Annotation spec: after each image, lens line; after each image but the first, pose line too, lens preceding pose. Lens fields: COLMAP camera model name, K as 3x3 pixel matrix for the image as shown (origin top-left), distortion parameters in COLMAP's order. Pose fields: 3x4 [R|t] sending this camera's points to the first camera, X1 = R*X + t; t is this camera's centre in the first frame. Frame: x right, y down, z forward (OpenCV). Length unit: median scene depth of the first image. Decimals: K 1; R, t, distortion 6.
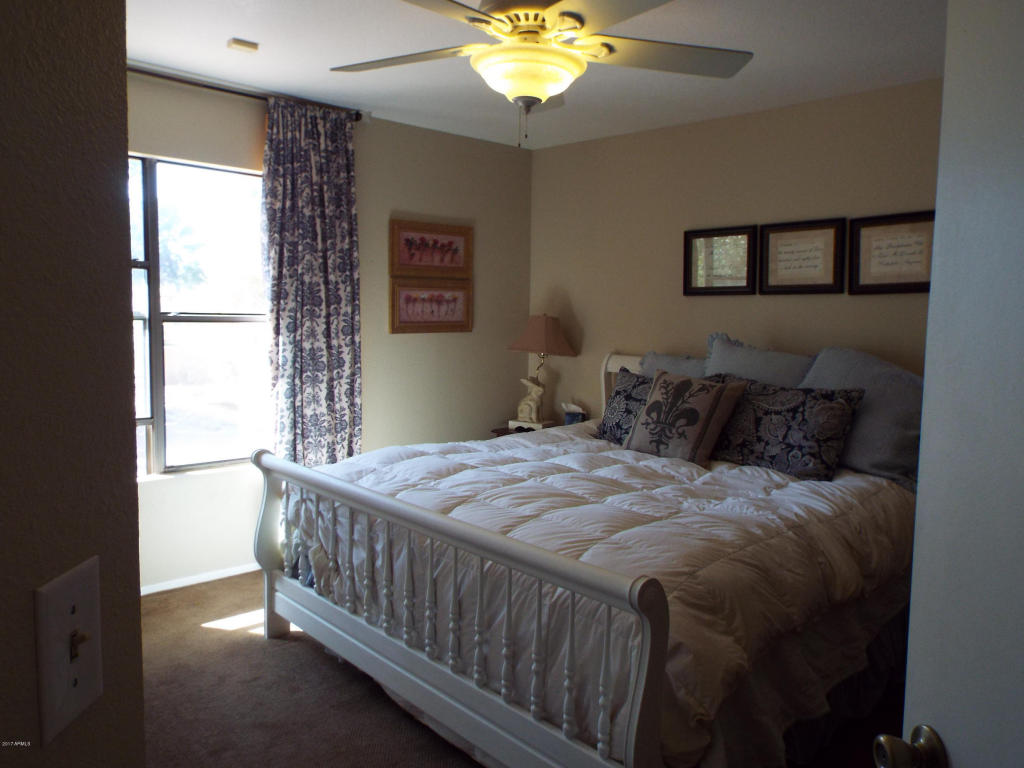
lens RADIAL K [[788.4, 0, 512.0], [0, 788.4, 384.0], [0, 0, 1]] dist [0.004418, -0.000404]
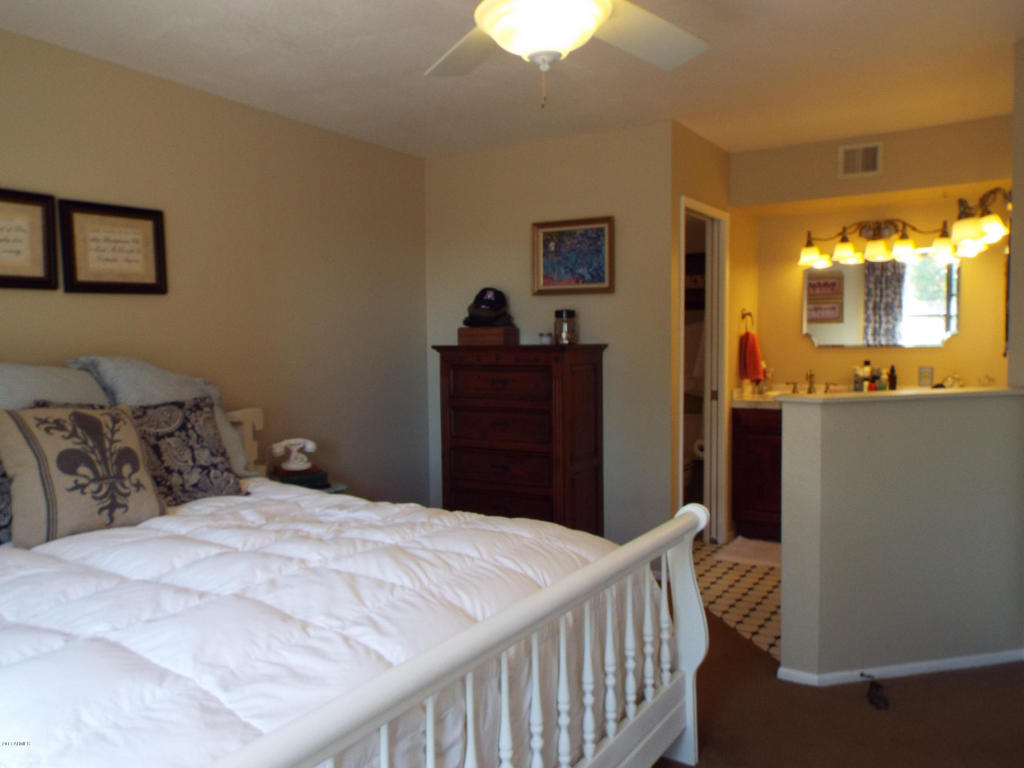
lens RADIAL K [[788.4, 0, 512.0], [0, 788.4, 384.0], [0, 0, 1]] dist [0.004418, -0.000404]
pose [[-0.253234, -0.077930, 0.964261, -0.521732], [0.076353, 0.992031, 0.100226, -0.068559], [-0.964387, 0.099005, -0.245265, 0.808027]]
